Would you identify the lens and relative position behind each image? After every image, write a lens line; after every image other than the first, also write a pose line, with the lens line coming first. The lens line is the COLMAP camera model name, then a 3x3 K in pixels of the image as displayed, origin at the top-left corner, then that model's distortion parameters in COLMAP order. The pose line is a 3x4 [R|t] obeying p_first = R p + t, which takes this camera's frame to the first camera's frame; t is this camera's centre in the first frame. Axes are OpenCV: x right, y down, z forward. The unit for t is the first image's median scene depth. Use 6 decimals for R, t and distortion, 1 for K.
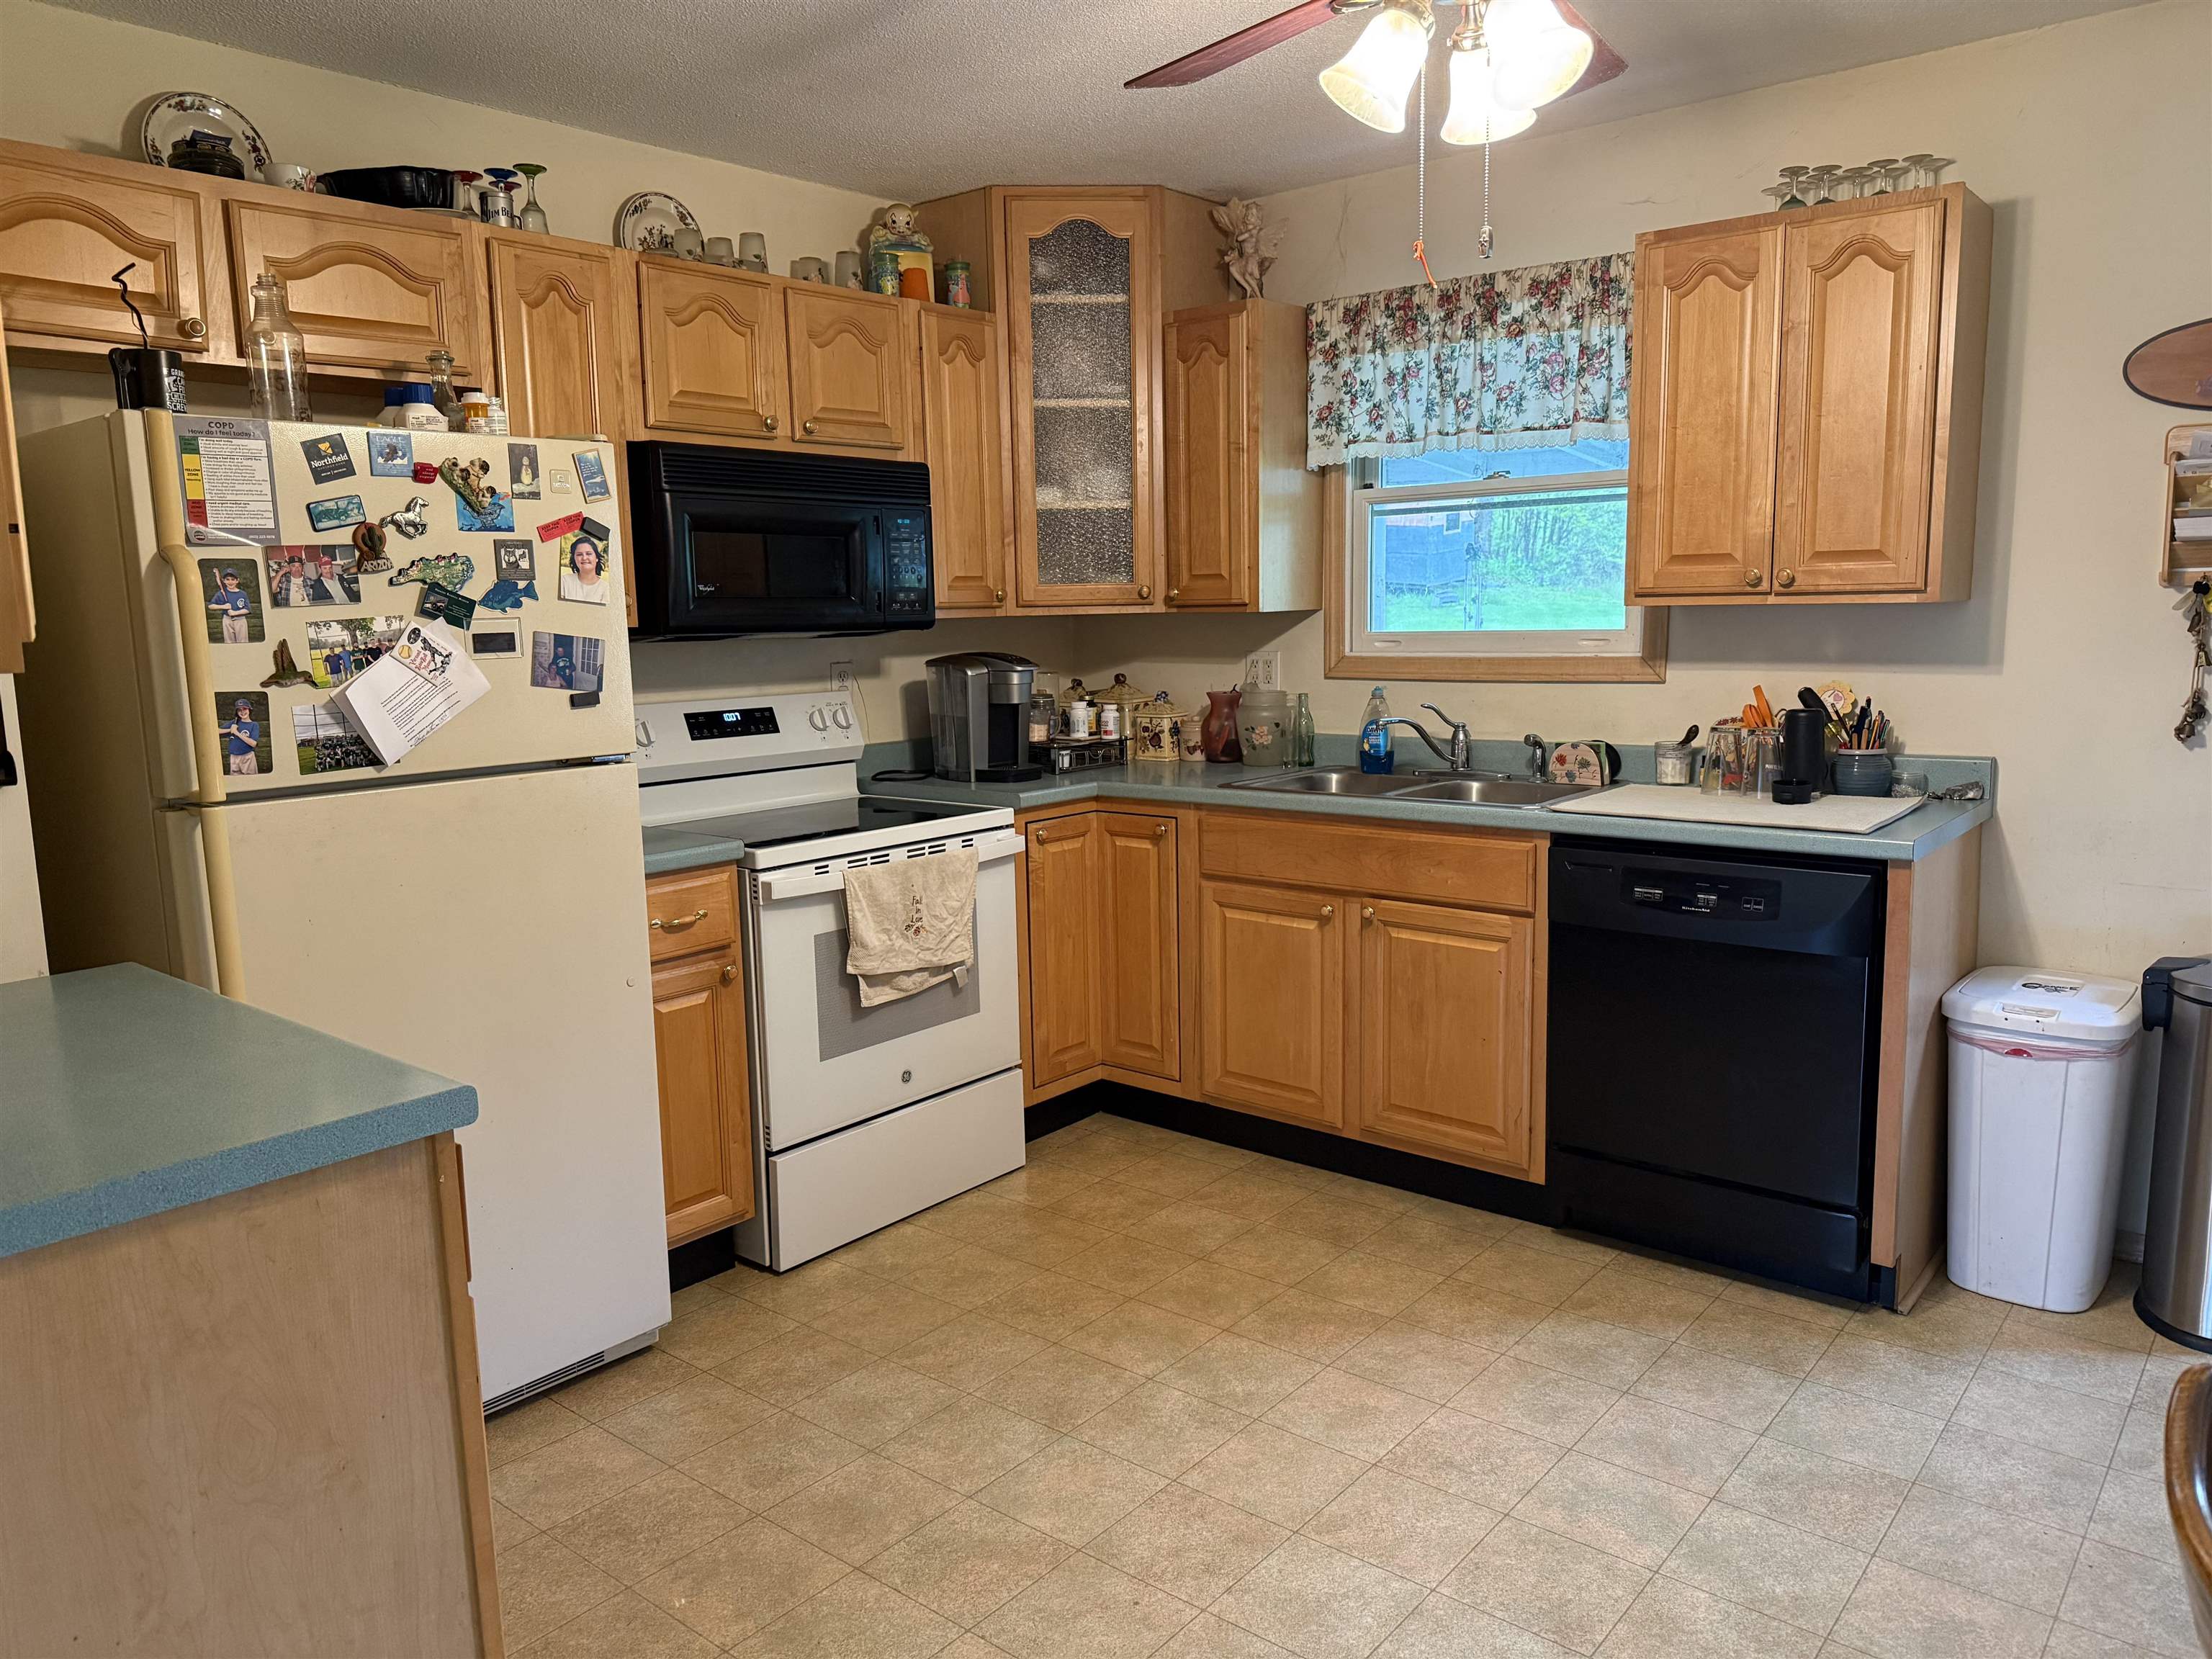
lens RADIAL K [[1541.2, 0, 1109.1], [0, 1541.2, 835.5], [0, 0, 1]] dist [0.141015, -0.272677]
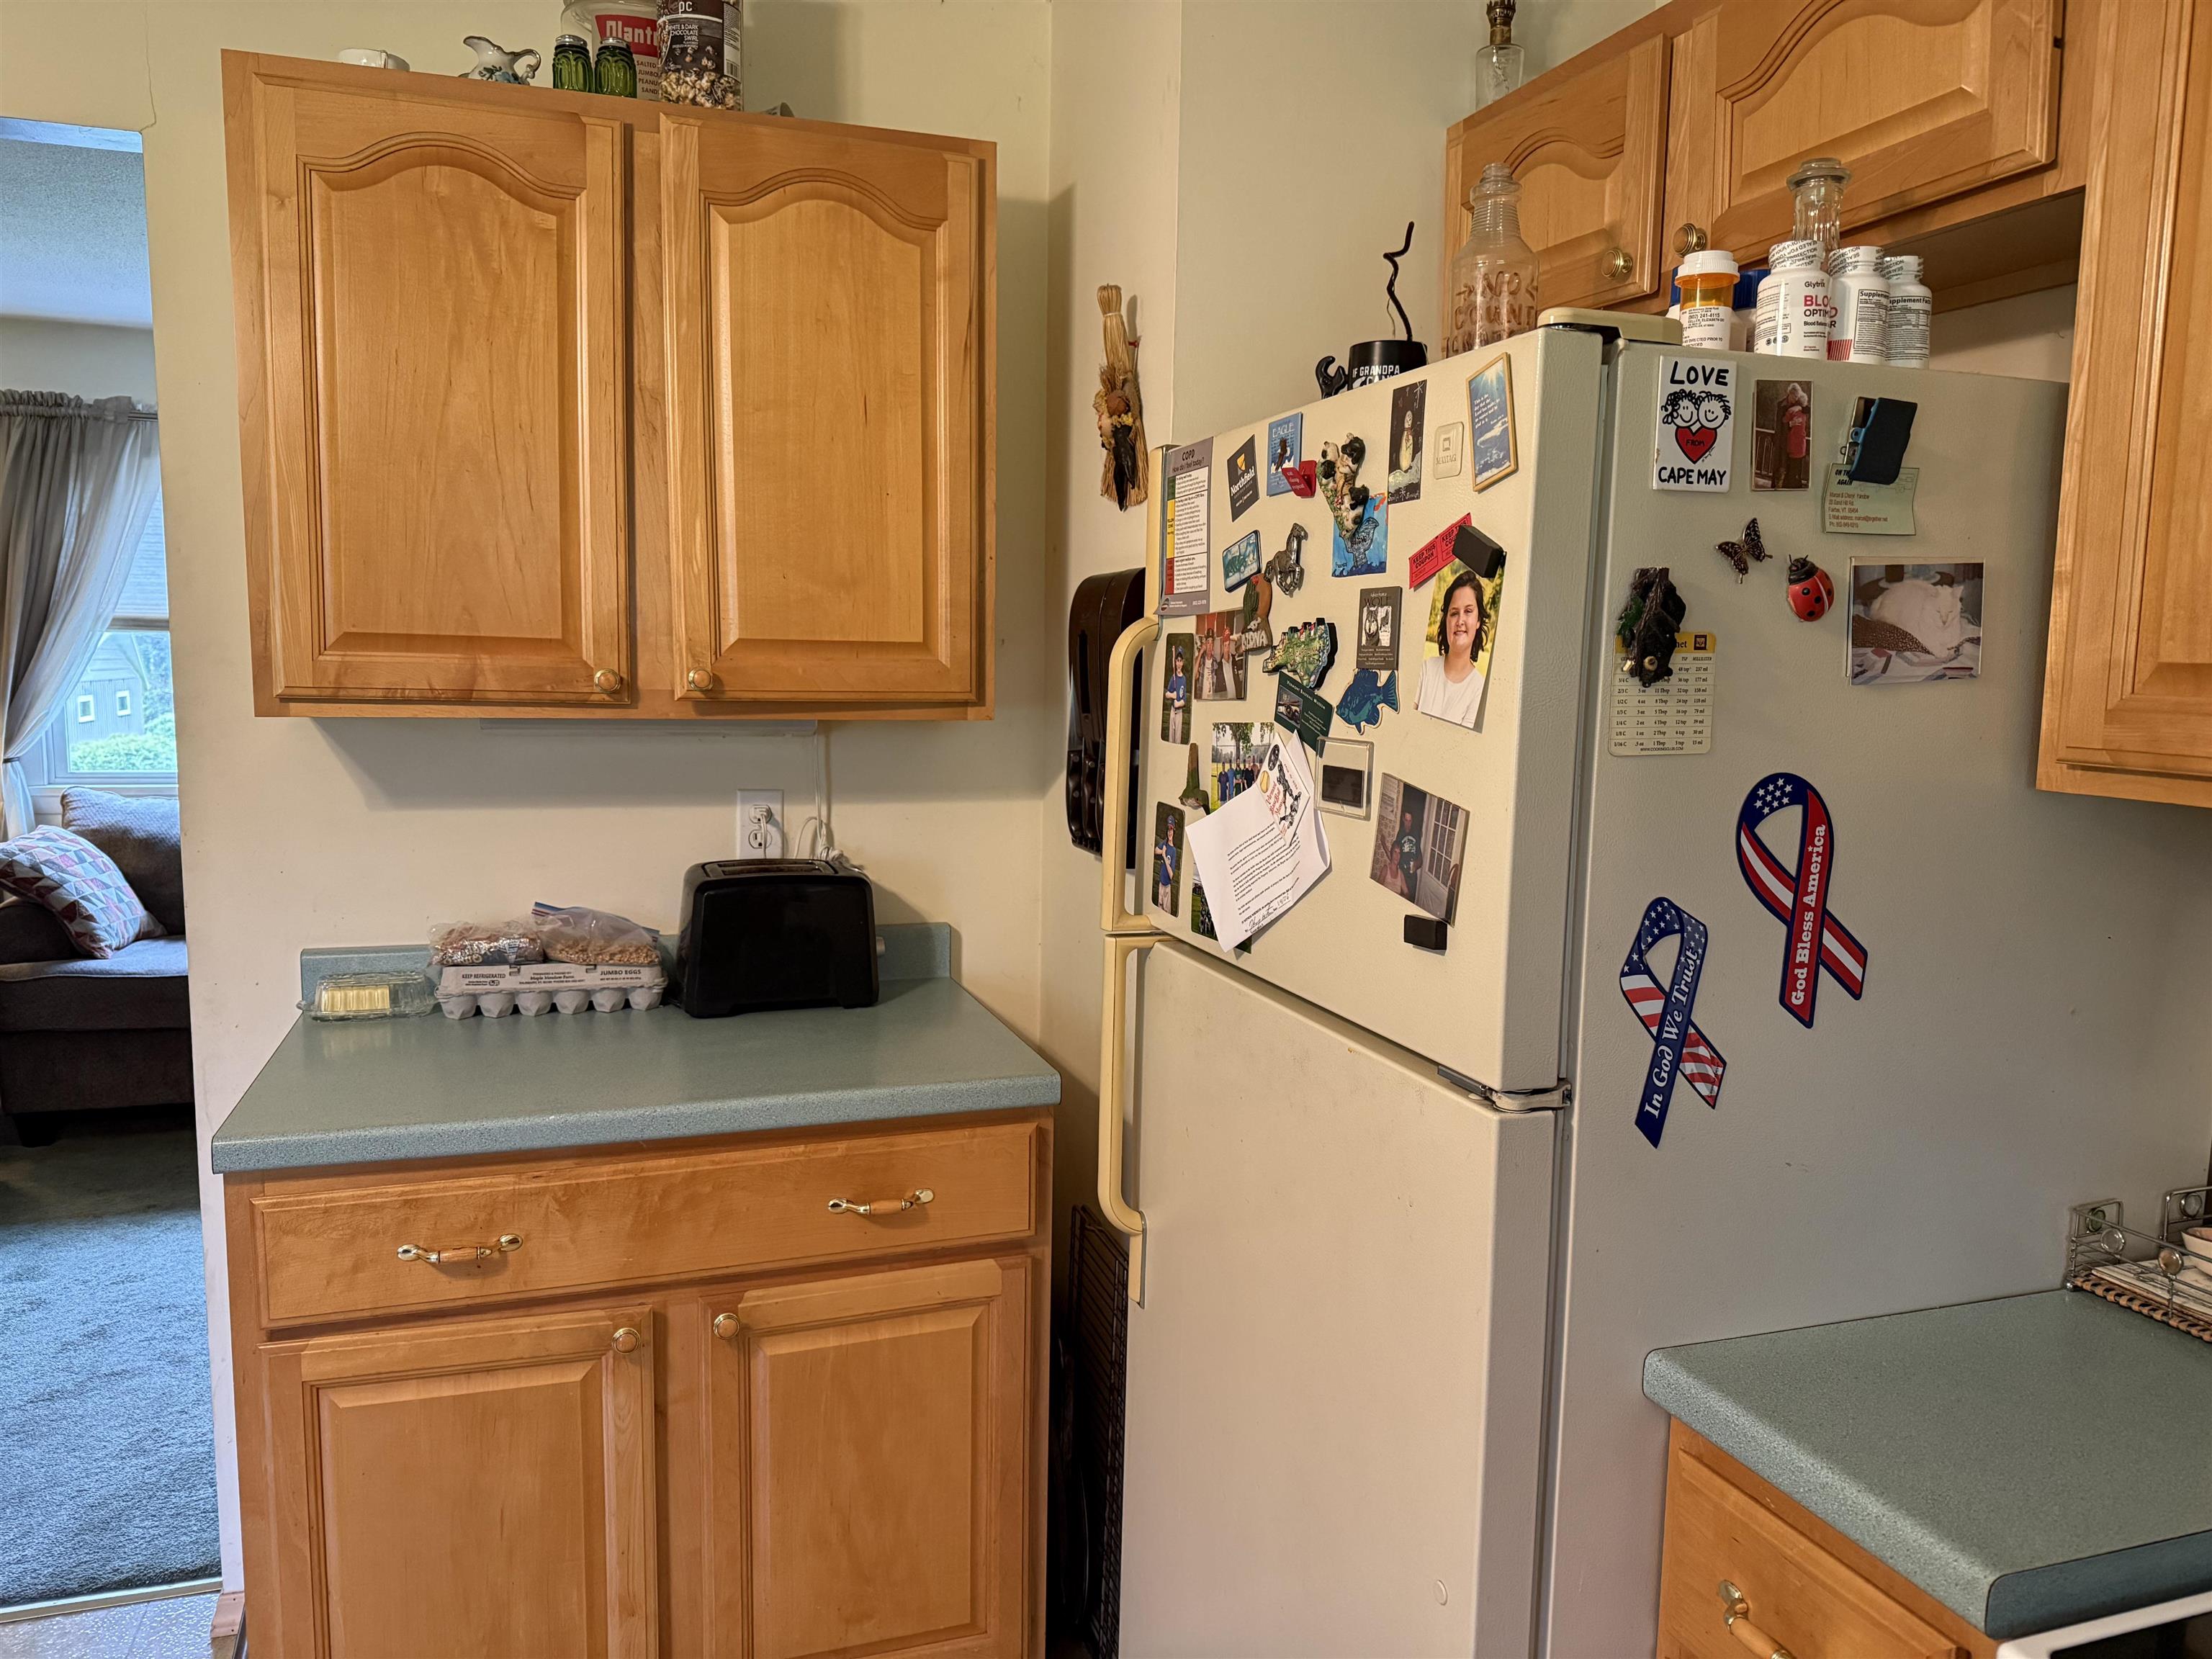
lens RADIAL K [[1519.1, 0, 1097.9], [0, 1519.1, 842.1], [0, 0, 1]] dist [0.134025, -0.172336]
pose [[-0.517880, 0.118694, -0.847179, 0.065460], [-0.134217, 0.966789, 0.217498, -0.152248], [0.844859, 0.226344, -0.484750, 0.876813]]
